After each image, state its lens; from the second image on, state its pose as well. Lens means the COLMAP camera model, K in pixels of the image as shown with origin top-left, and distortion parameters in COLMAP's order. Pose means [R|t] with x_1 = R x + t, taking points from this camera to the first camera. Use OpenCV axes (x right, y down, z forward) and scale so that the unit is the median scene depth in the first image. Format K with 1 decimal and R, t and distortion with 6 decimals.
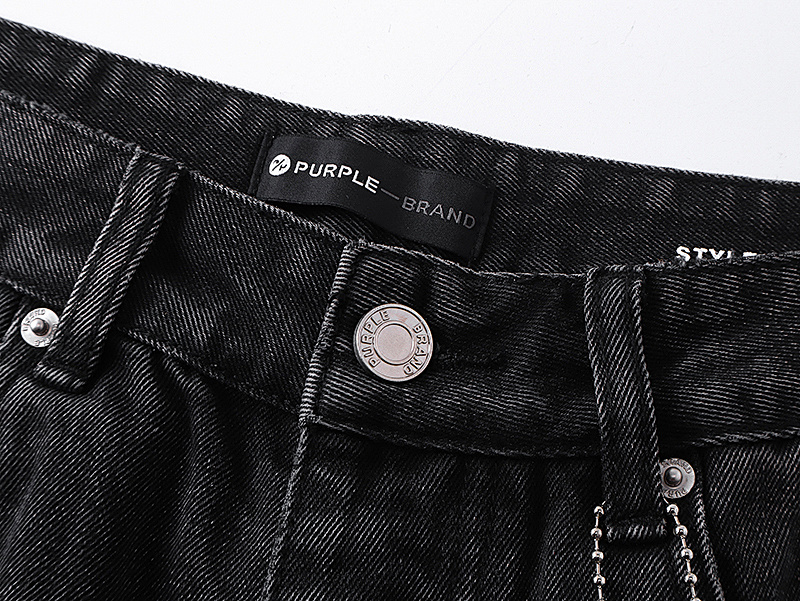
lens RADIAL K [[1616.5, 0, 400.0], [0, 1616.5, 300.5], [0, 0, 1]] dist [-0.072253, 0.030454]
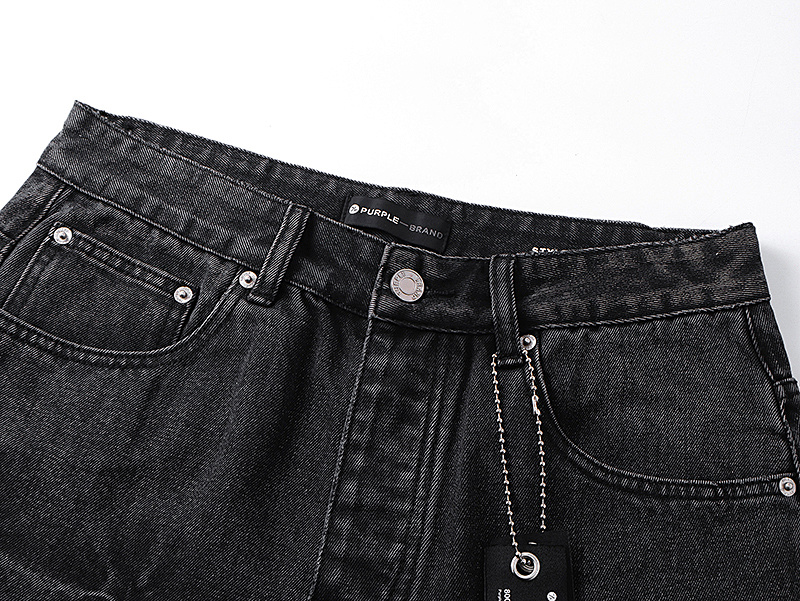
lens RADIAL K [[1616.5, 0, 400.0], [0, 1616.5, 300.5], [0, 0, 1]] dist [-0.072253, 0.030454]
pose [[0.999337, 0.009558, 0.035144, -0.094577], [-0.008225, 0.999249, -0.037876, 0.132800], [-0.035479, 0.037562, 0.998664, -1.286172]]
